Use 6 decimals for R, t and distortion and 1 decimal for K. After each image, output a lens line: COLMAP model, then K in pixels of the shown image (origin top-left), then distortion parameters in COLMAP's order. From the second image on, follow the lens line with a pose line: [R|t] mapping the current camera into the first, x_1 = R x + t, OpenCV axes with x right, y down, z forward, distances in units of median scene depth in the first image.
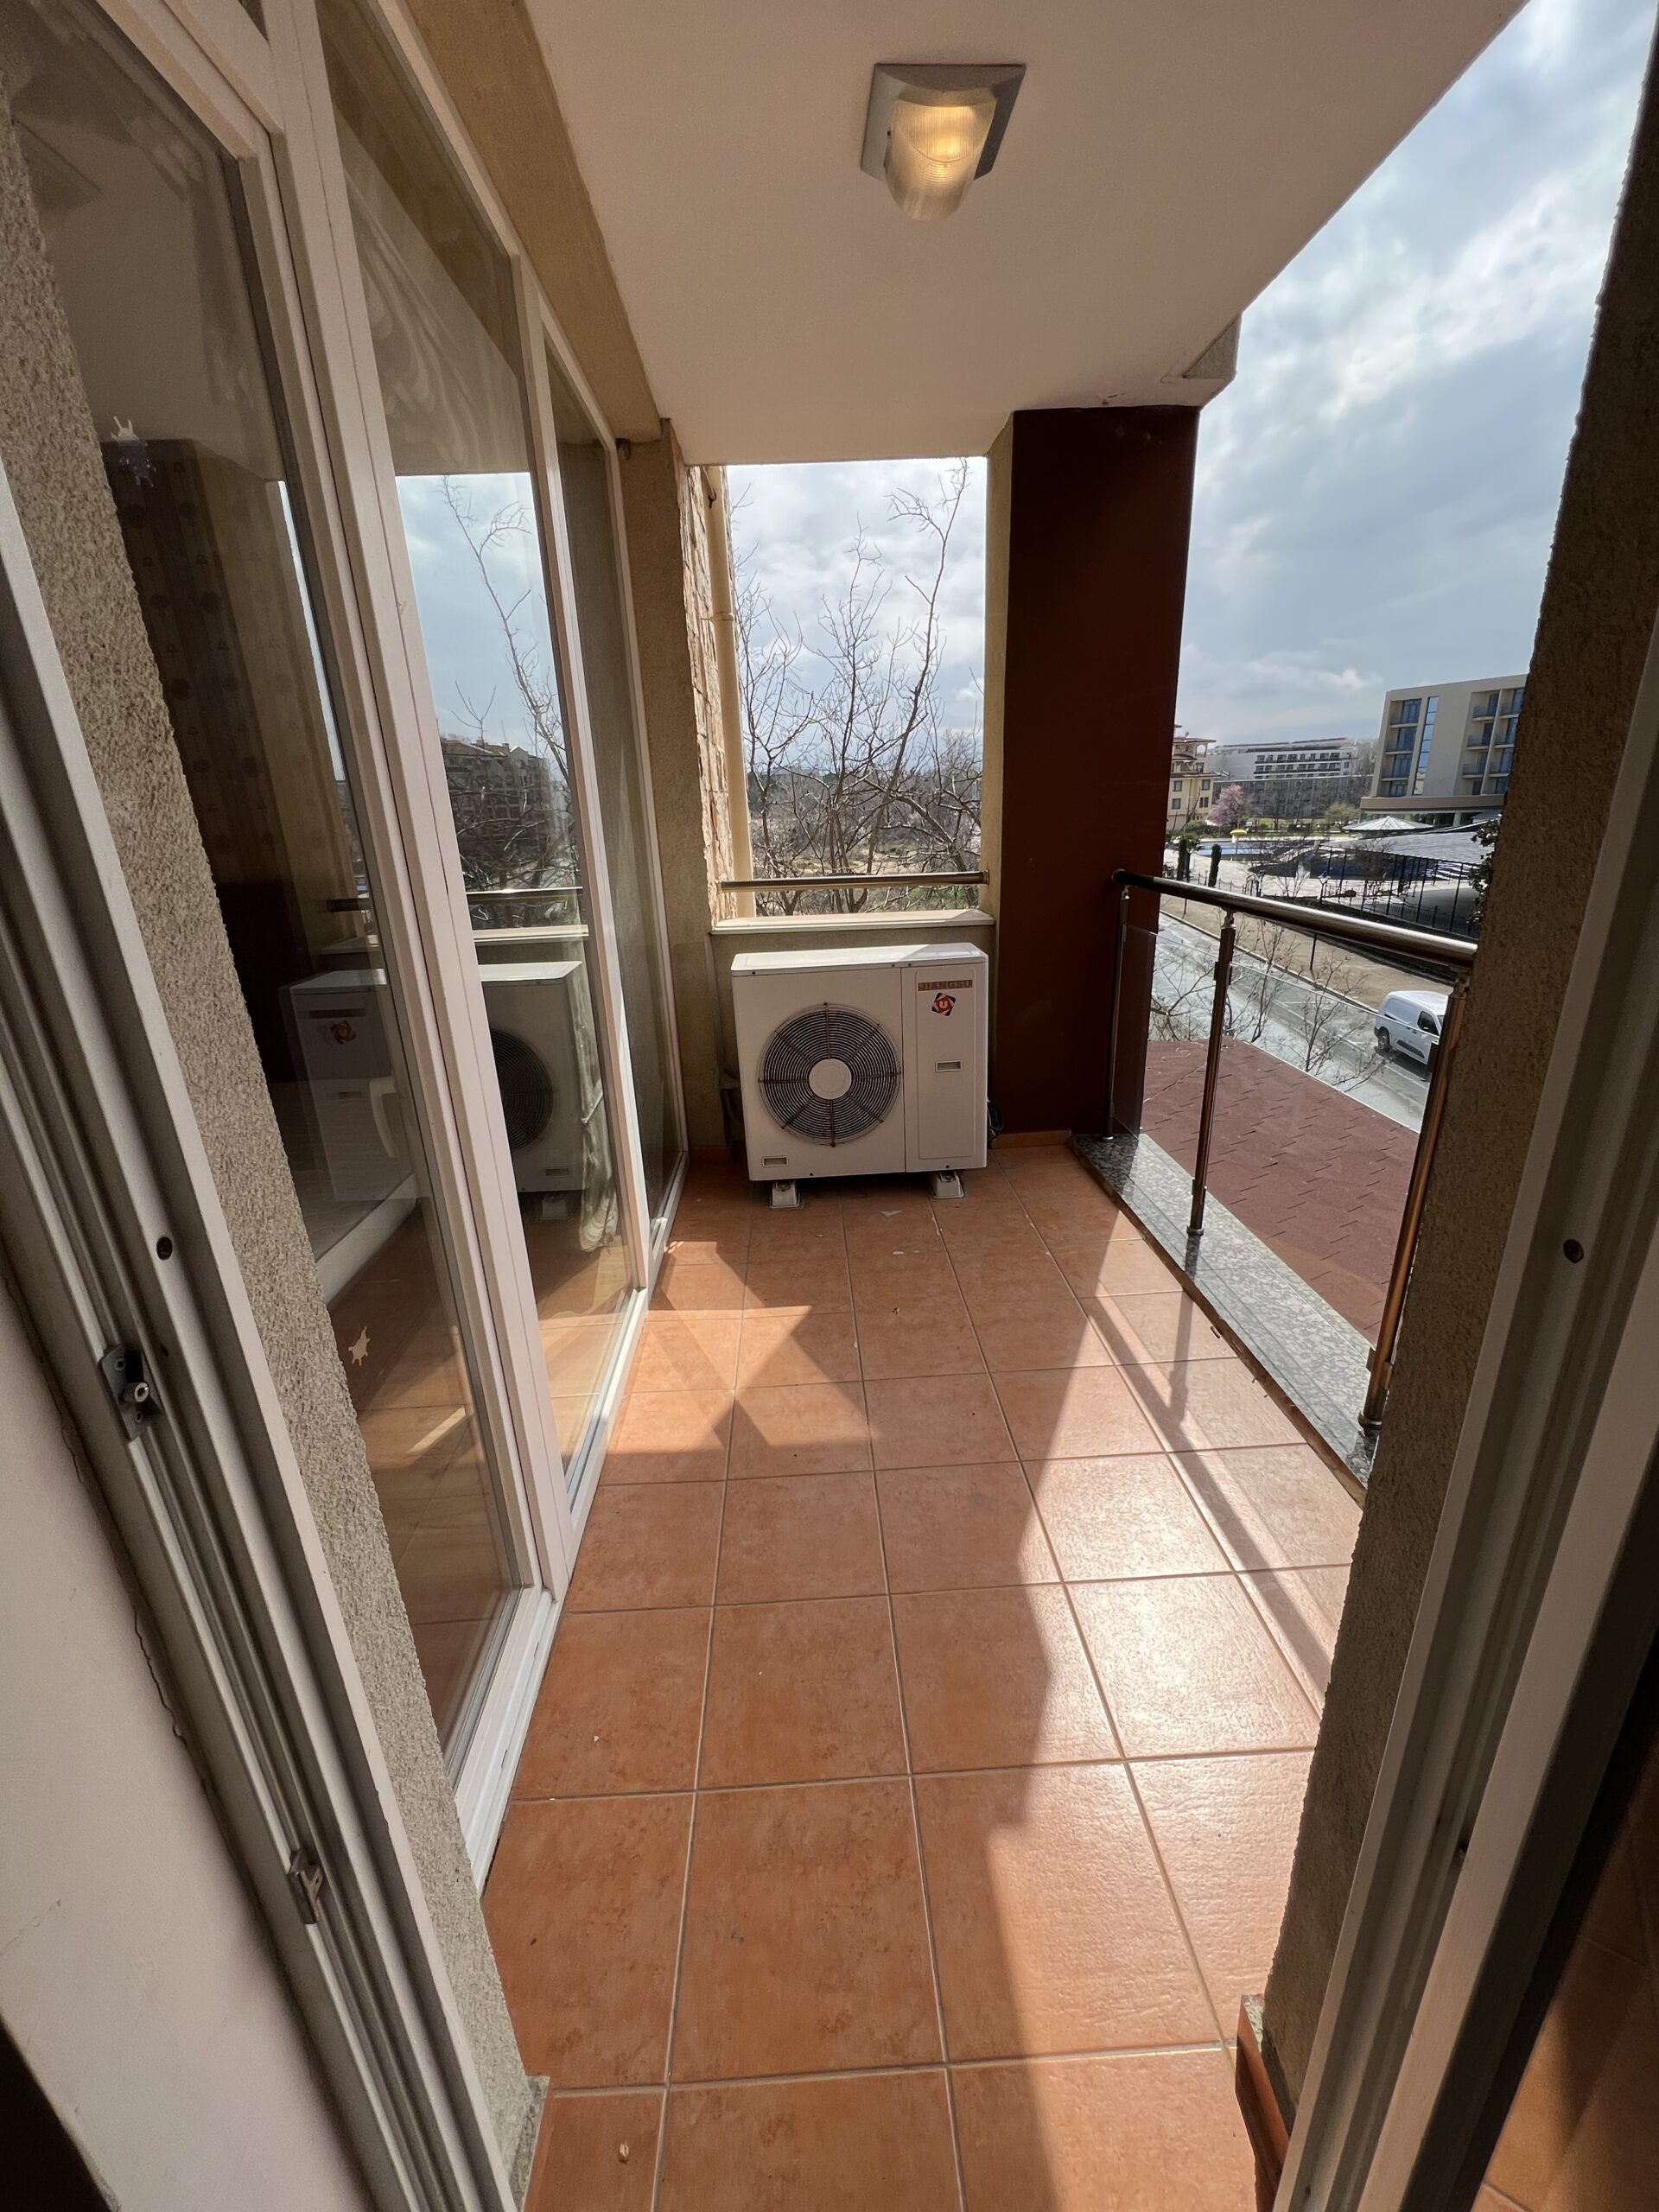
lens RADIAL K [[884.2, 0, 825.3], [0, 884.2, 1102.3], [0, 0, 1]] dist [0.000214, -0.000315]
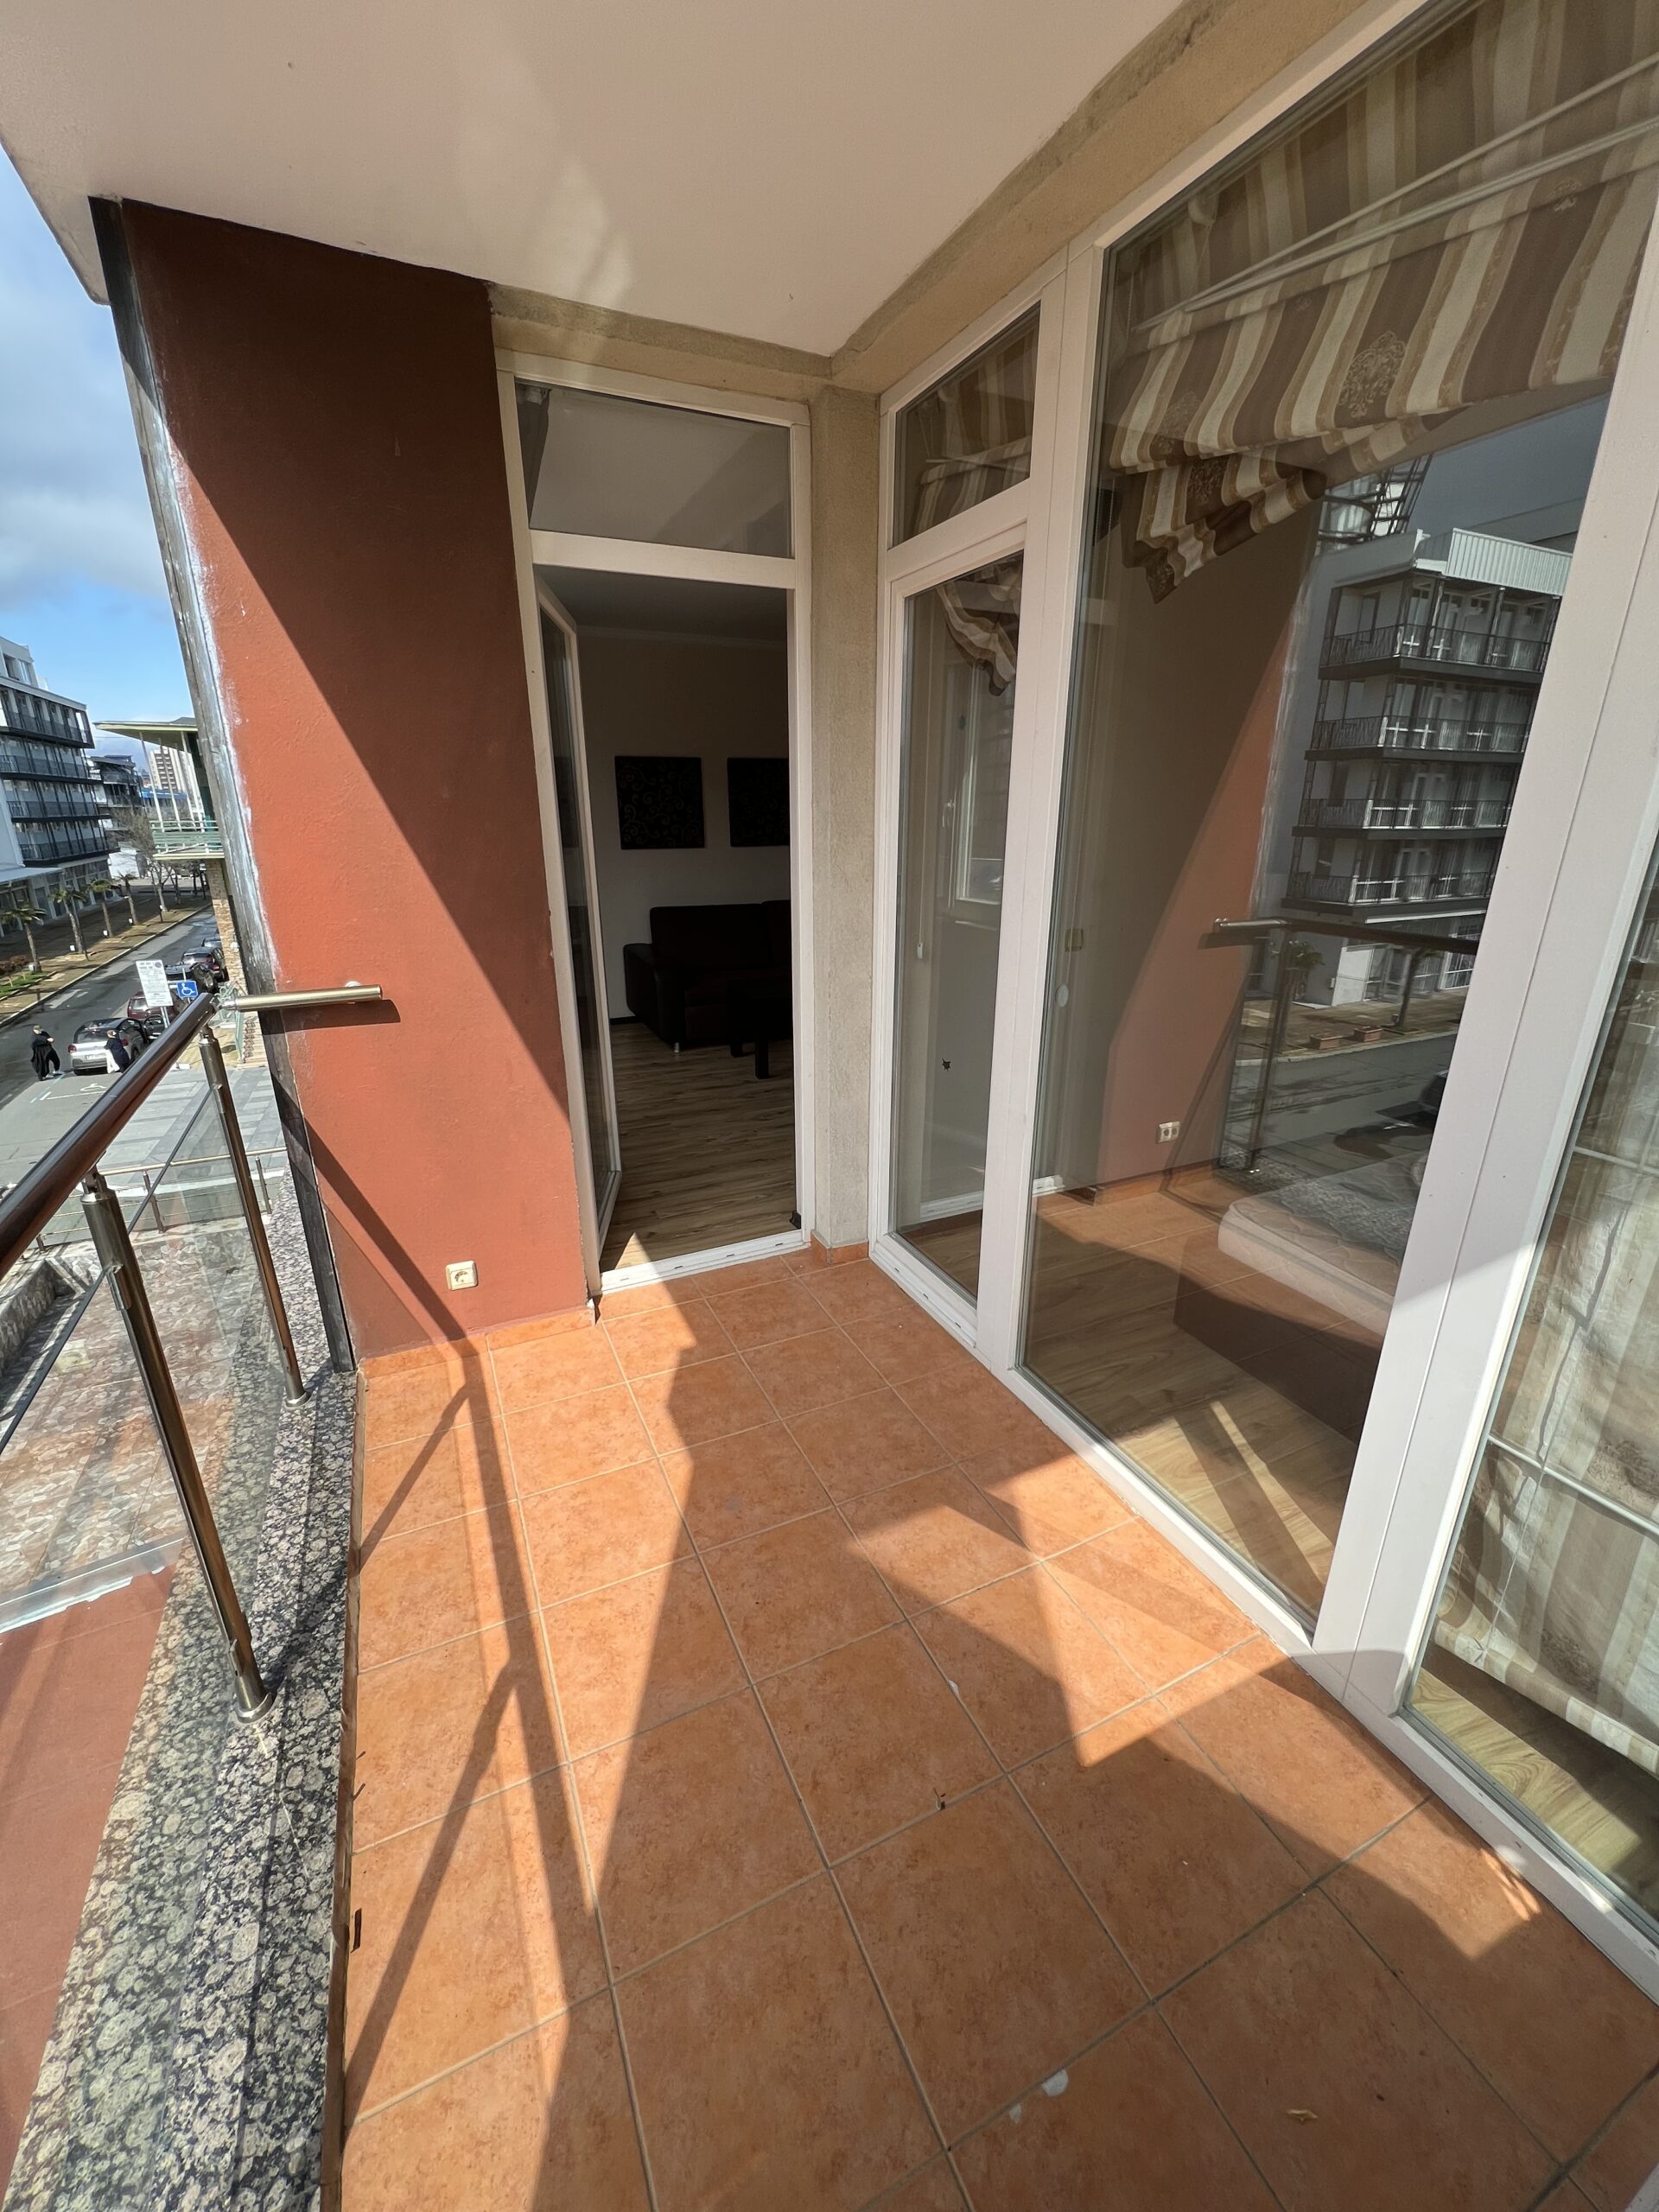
lens RADIAL K [[884.2, 0, 831.8], [0, 884.2, 1108.5], [0, 0, 1]] dist [0.000214, -0.000315]
pose [[-0.916824, 0.171919, -0.360386, 0.301246], [-0.096316, 0.780691, 0.617451, -0.497075], [0.387501, 0.600804, -0.699197, 1.237676]]
